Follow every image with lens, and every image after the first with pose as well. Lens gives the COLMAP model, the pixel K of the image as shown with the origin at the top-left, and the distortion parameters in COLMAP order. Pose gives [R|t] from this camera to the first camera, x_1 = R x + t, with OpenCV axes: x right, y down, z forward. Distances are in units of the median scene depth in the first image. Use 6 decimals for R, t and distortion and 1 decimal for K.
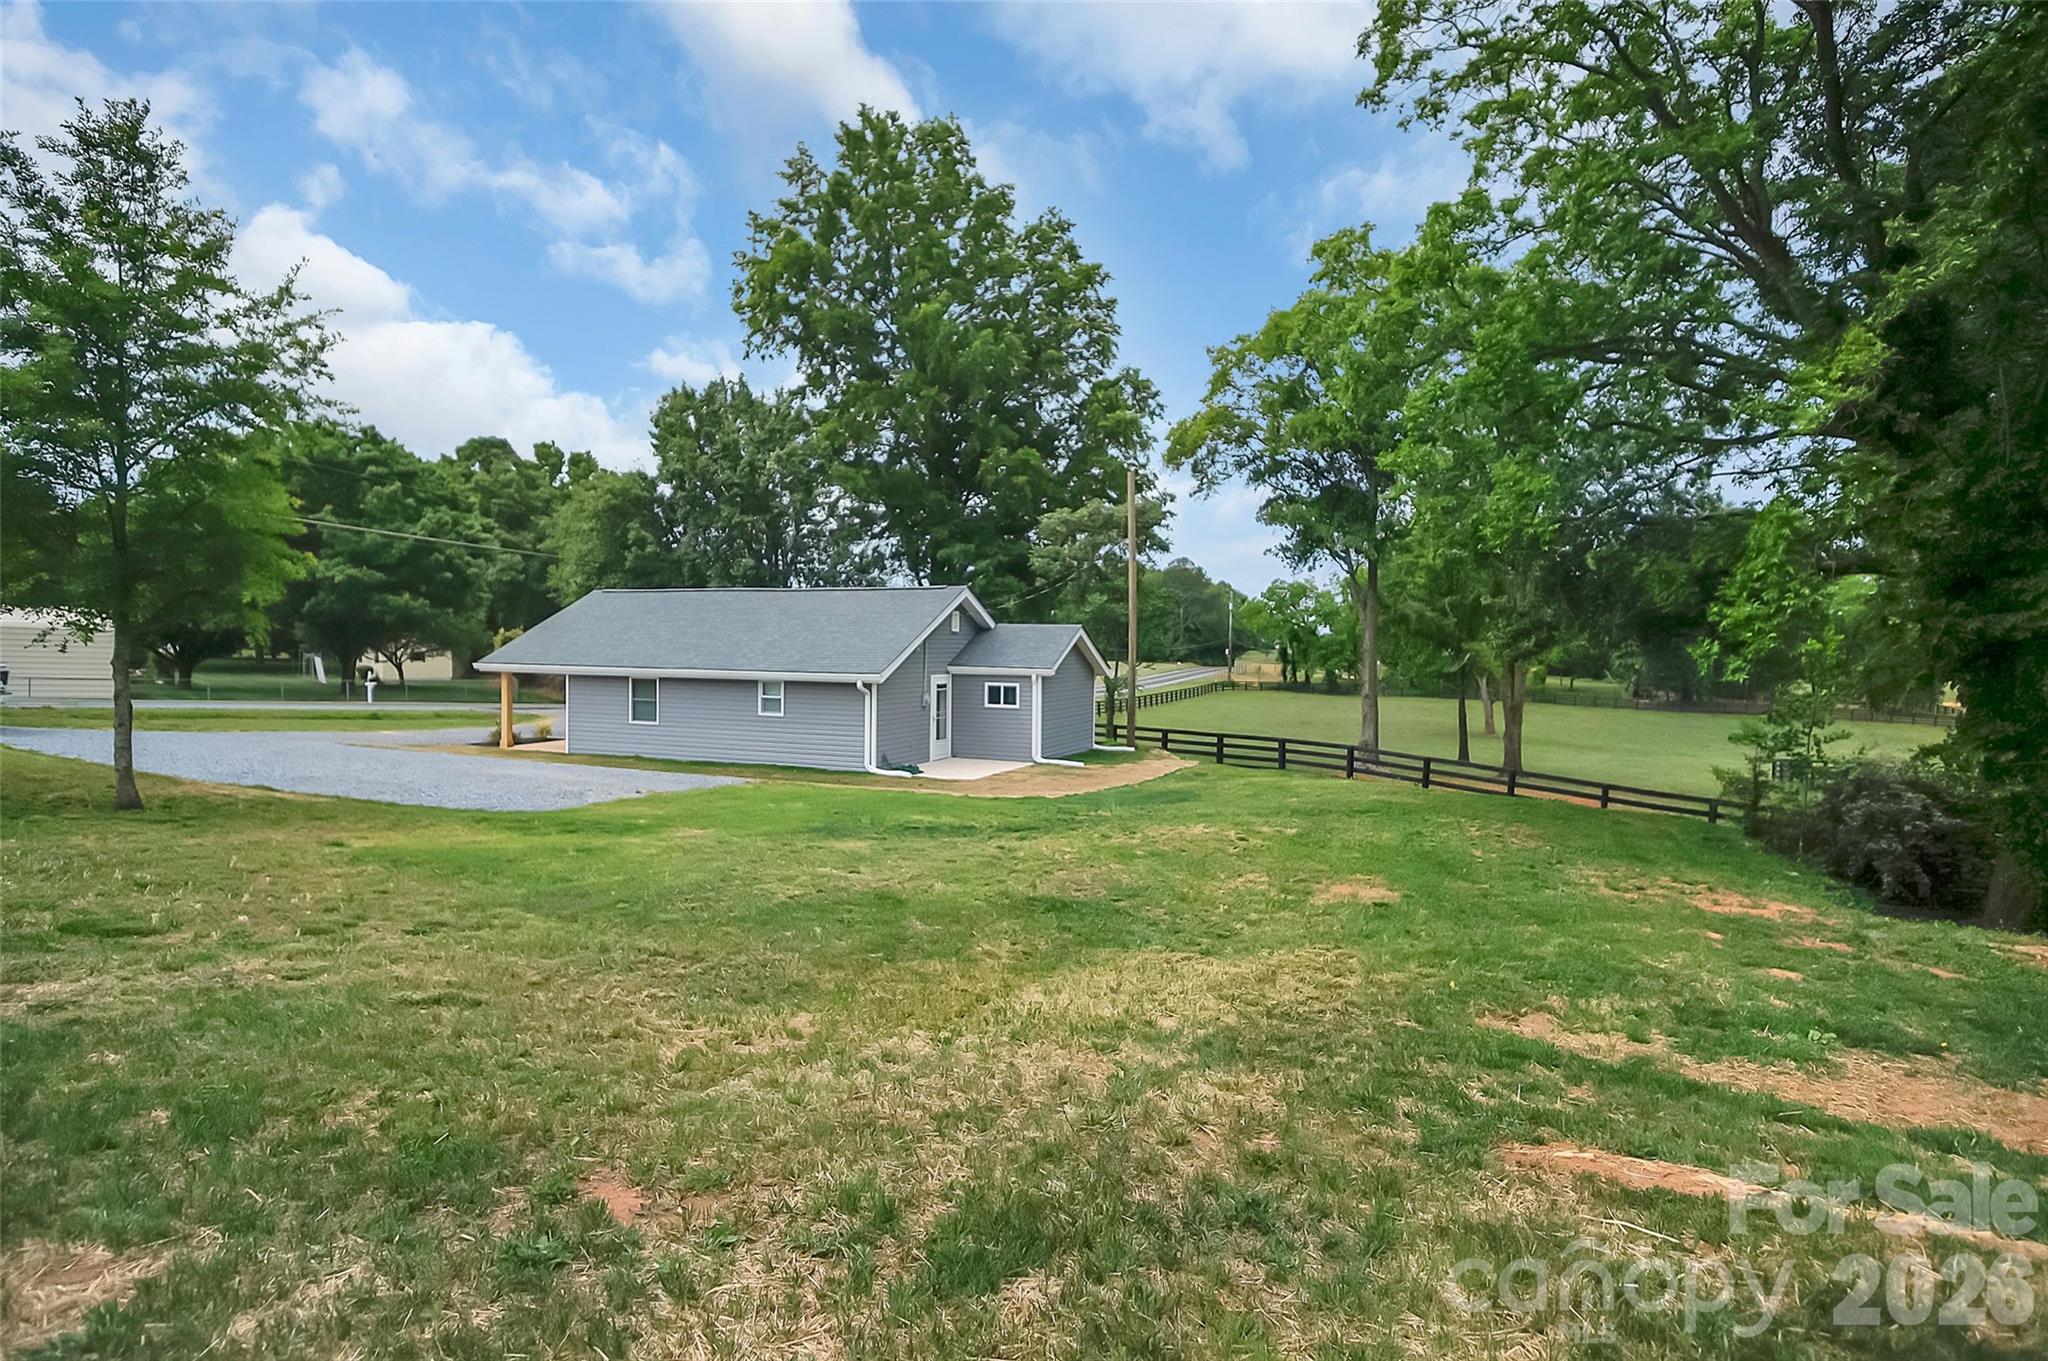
lens RADIAL K [[1133.2, 0, 1026.1], [0, 1133.2, 669.7], [0, 0, 1]] dist [-0.032980, 0.007136]
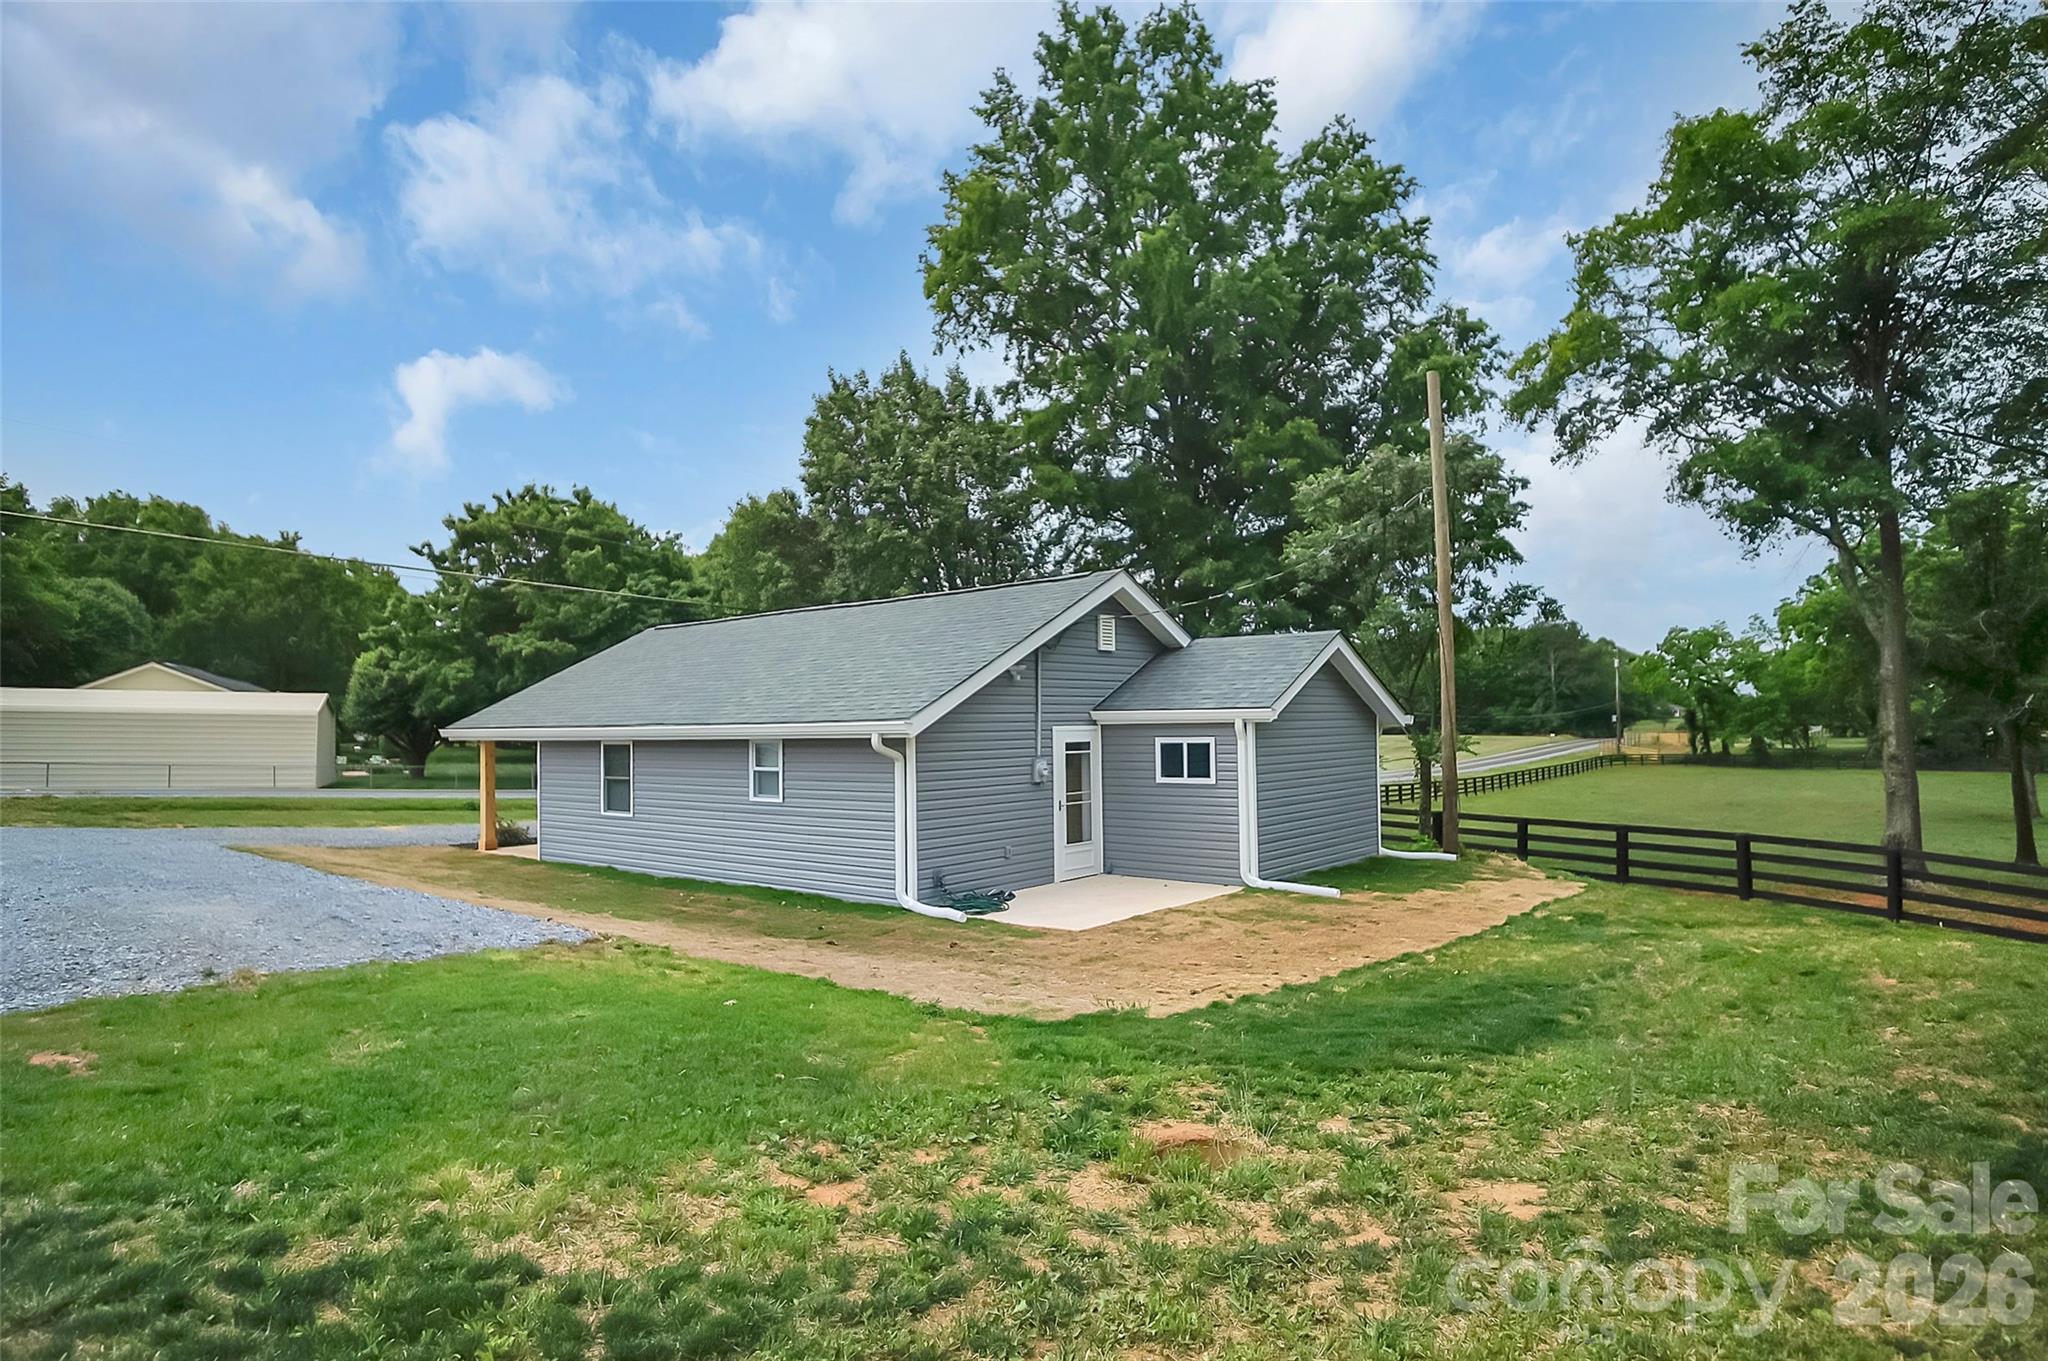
lens RADIAL K [[1133.2, 0, 1038.3], [0, 1133.2, 695.7], [0, 0, 1]] dist [-0.032980, 0.007136]
pose [[0.956472, -0.034688, -0.289756, 0.040901], [0.019433, 0.998277, -0.055359, 0.011891], [0.291177, 0.047319, 0.955498, 0.270251]]
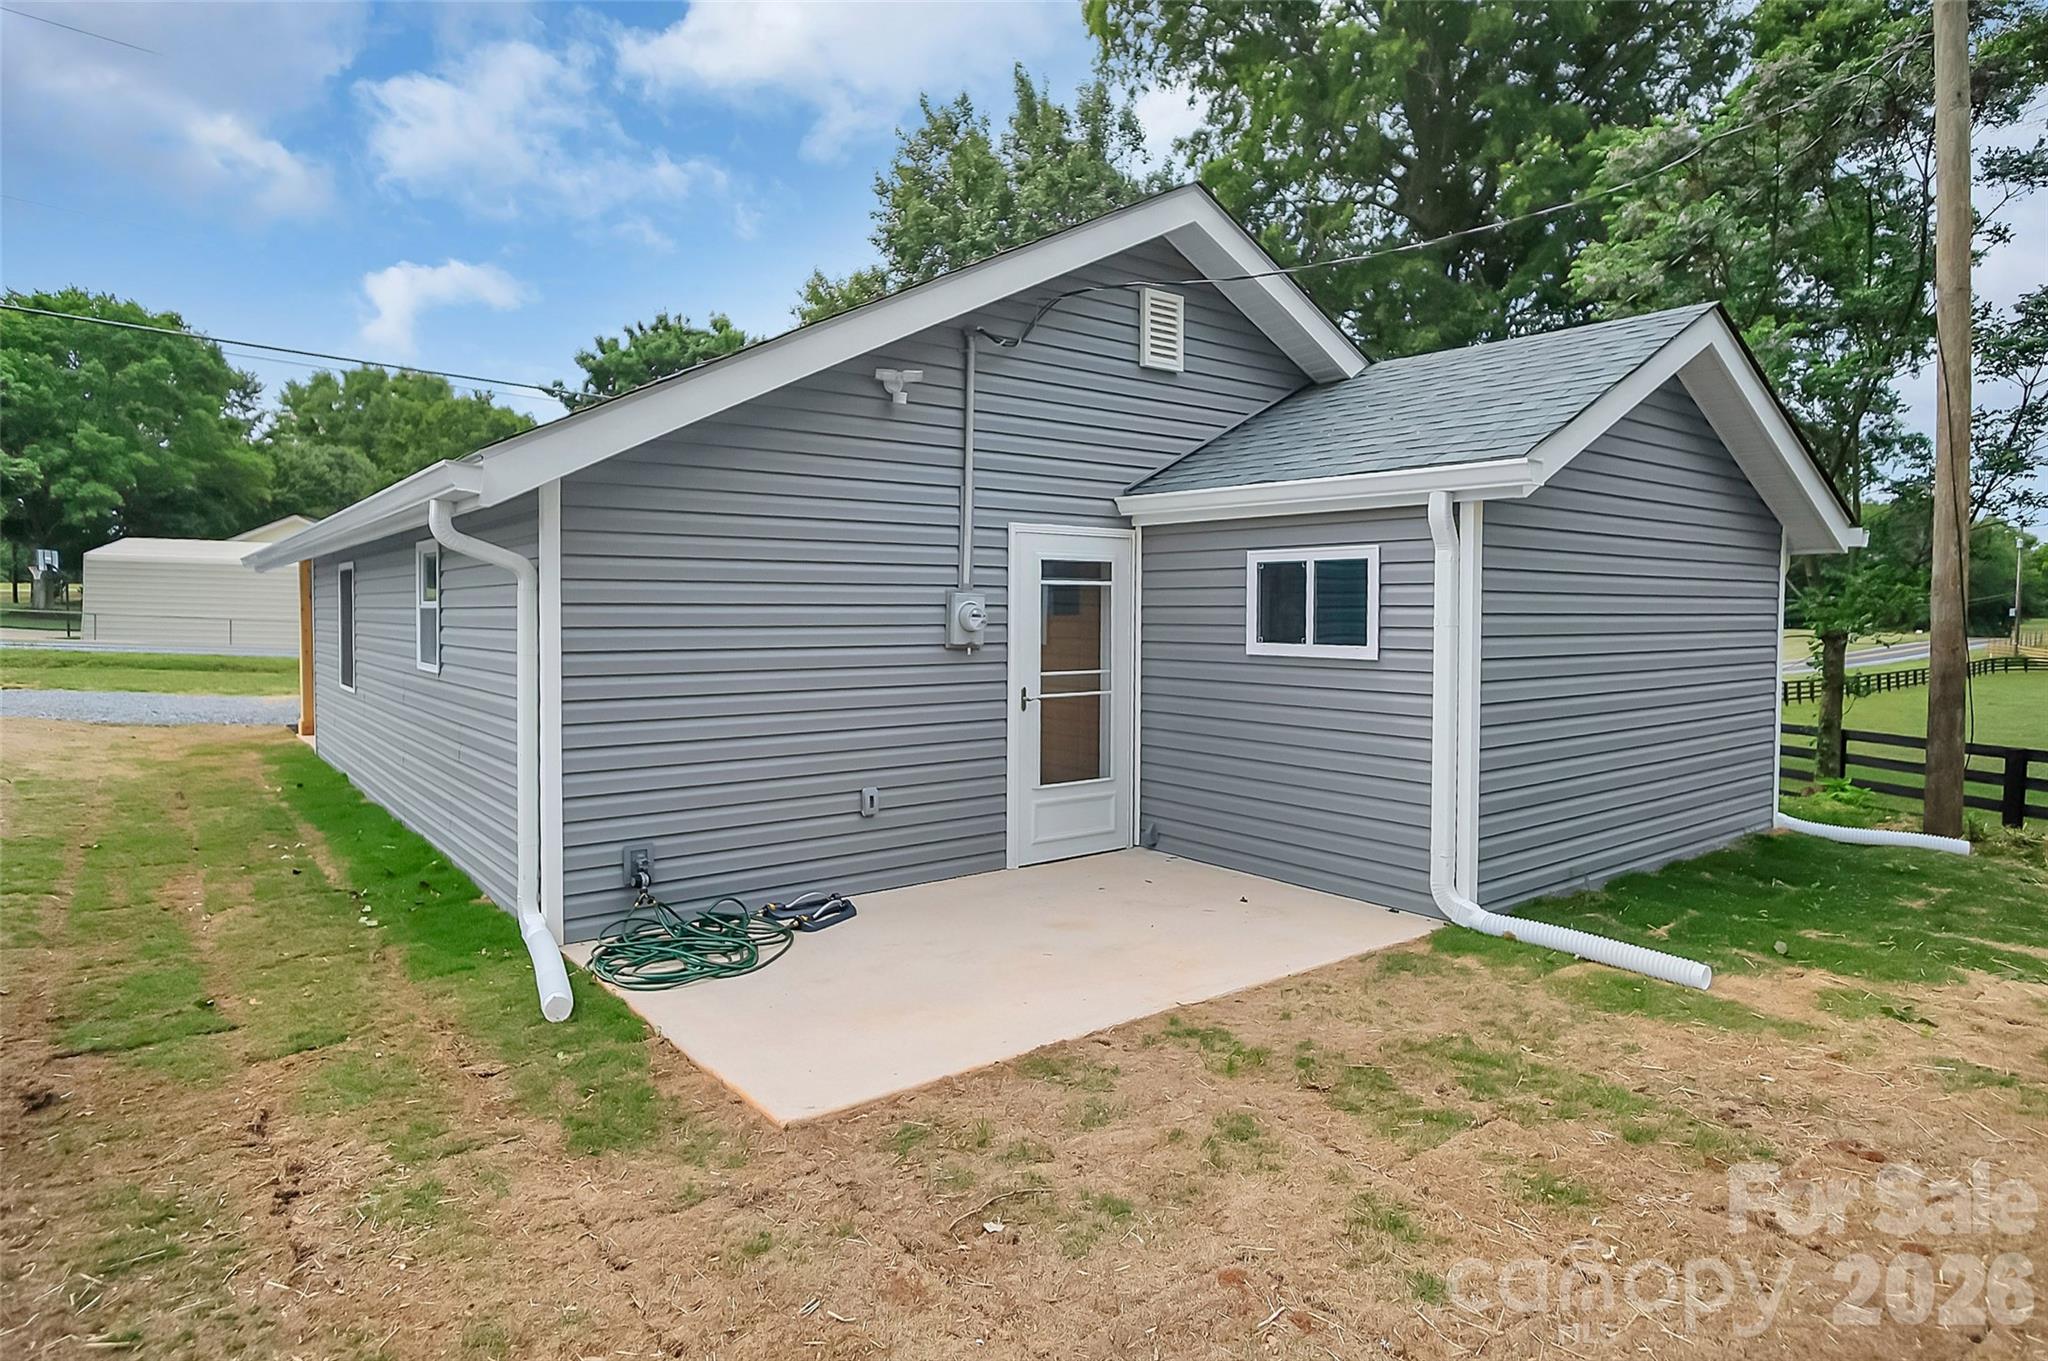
lens RADIAL K [[1133.2, 0, 1058.0], [0, 1133.2, 644.9], [0, 0, 1]] dist [-0.032980, 0.007136]
pose [[0.872650, 0.004228, -0.488327, 0.026749], [-0.005699, 0.999983, -0.001526, 0.018655], [0.488312, 0.004114, 0.872659, 0.456894]]
